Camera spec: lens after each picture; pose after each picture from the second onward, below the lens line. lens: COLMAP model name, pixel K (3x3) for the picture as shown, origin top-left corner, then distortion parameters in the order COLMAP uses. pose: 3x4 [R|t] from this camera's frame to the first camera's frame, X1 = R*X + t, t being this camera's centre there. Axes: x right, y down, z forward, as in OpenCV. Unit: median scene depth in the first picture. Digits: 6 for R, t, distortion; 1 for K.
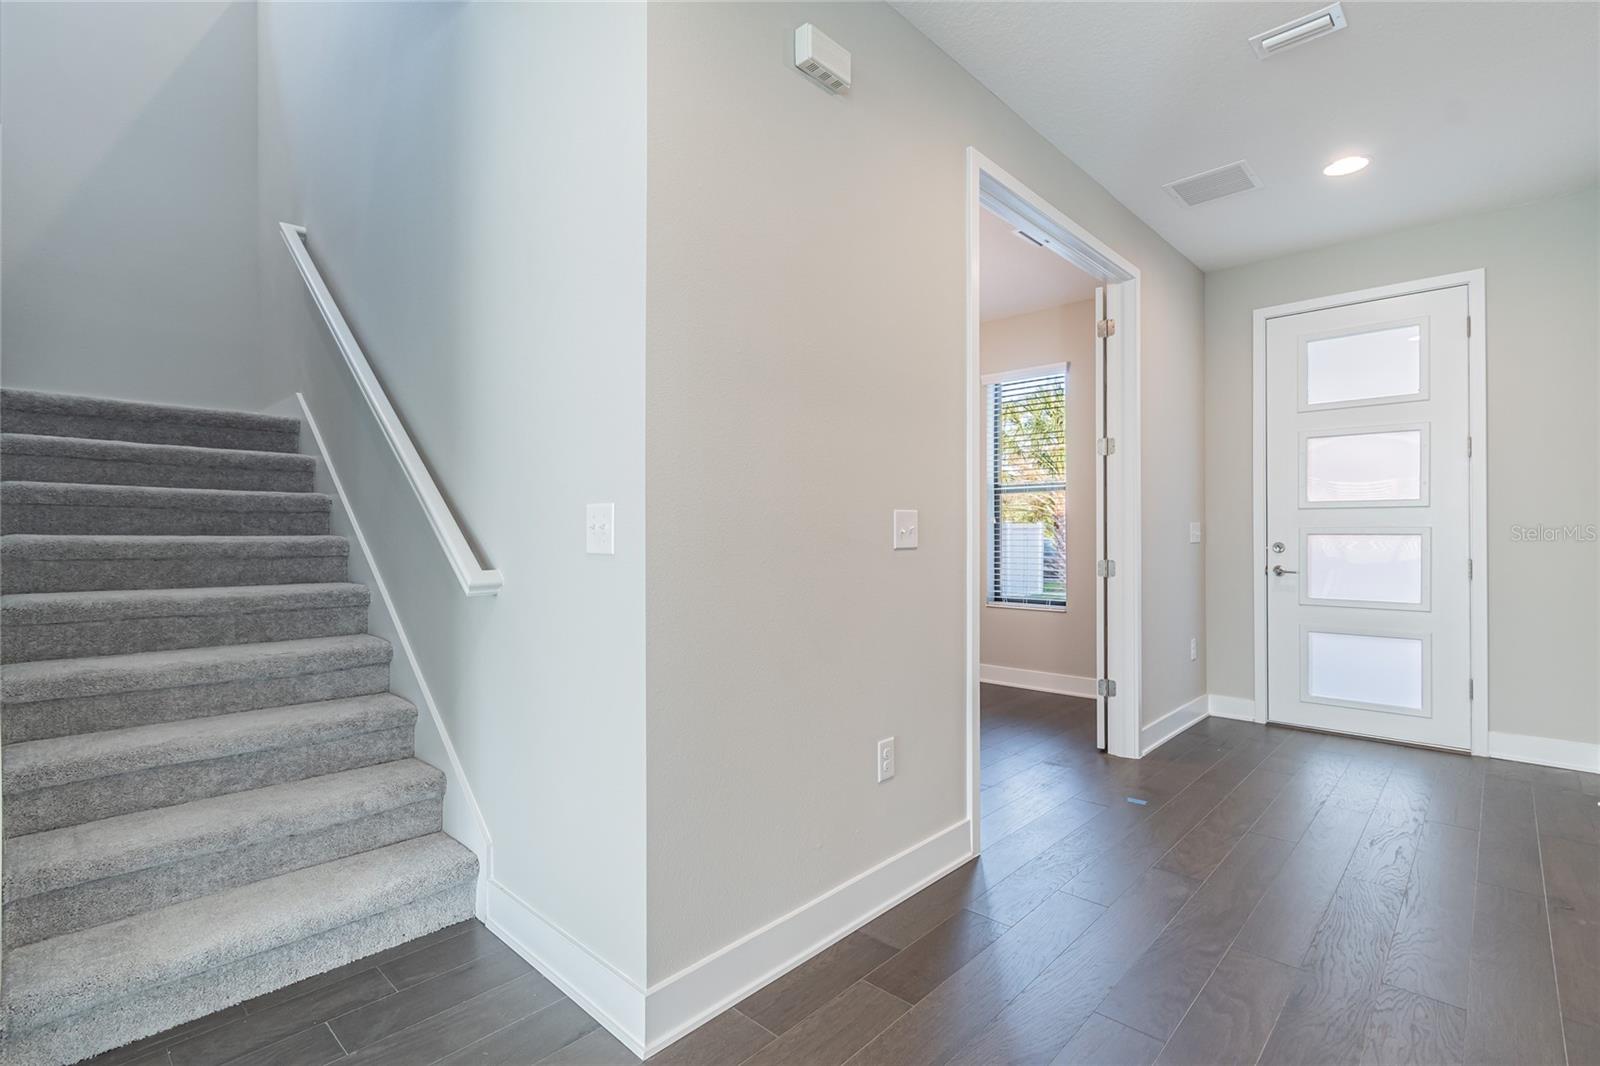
lens RADIAL K [[728.7, 0, 800.0], [0, 728.7, 533.0], [0, 0, 1]] dist [-0.002250, -0.000060]
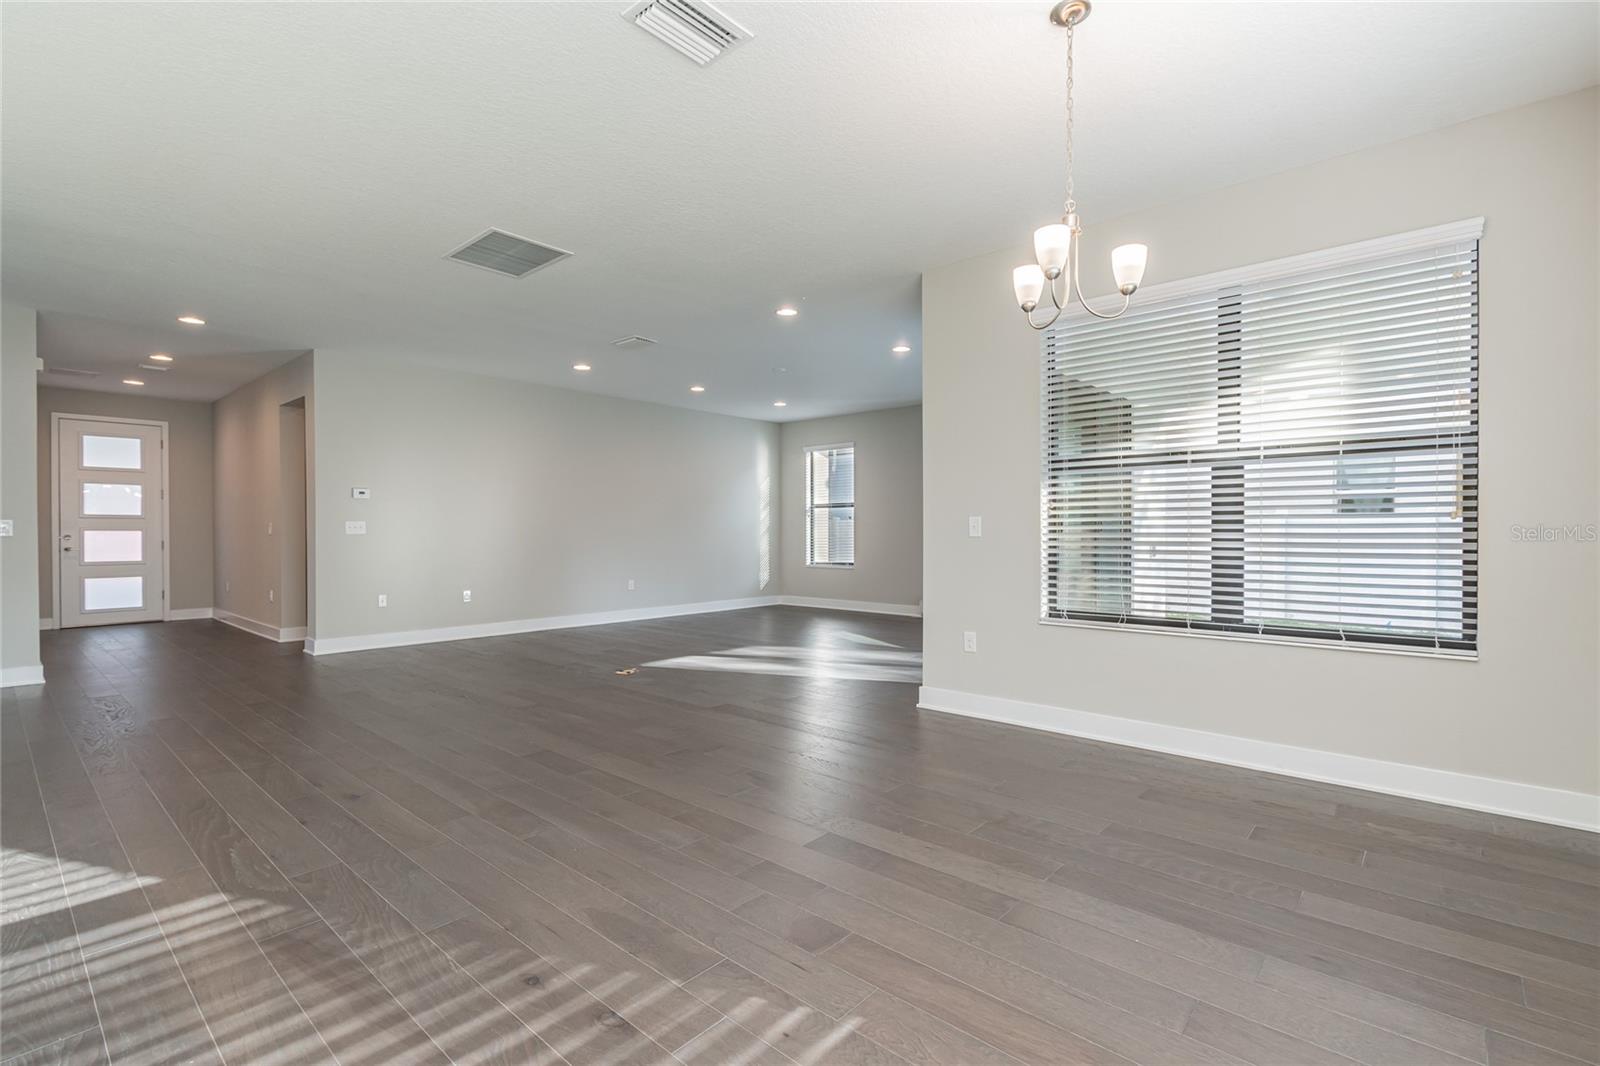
lens RADIAL K [[728.7, 0, 800.0], [0, 728.7, 533.0], [0, 0, 1]] dist [-0.002250, -0.000060]
pose [[-0.021811, -0.004563, 0.999752, -1.351695], [-0.001818, 0.999988, 0.004525, -0.003904], [-0.999760, -0.001718, -0.021819, -0.933962]]
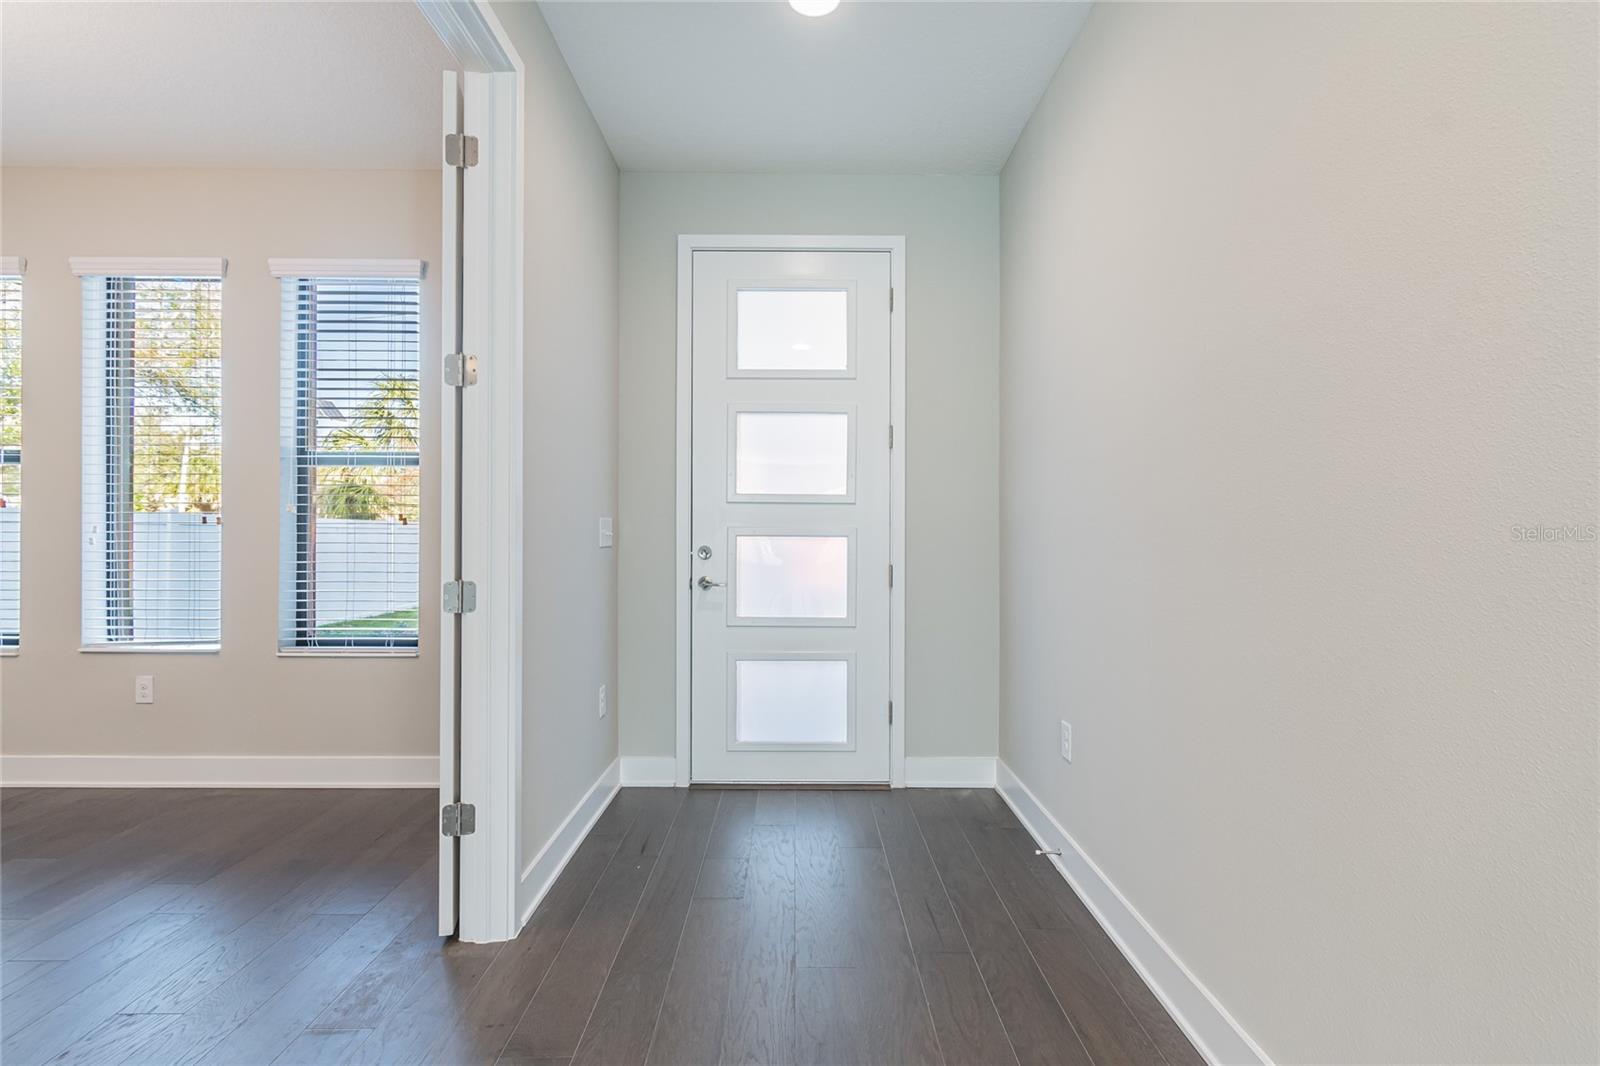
lens RADIAL K [[776.9, 0, 800.0], [0, 776.9, 533.0], [0, 0, 1]] dist [0.001413, -0.000088]
pose [[0.731058, 0.007074, 0.682279, 0.177735], [-0.006823, 0.999972, -0.003058, 0.001249], [-0.682281, -0.002419, 0.731086, 0.342080]]
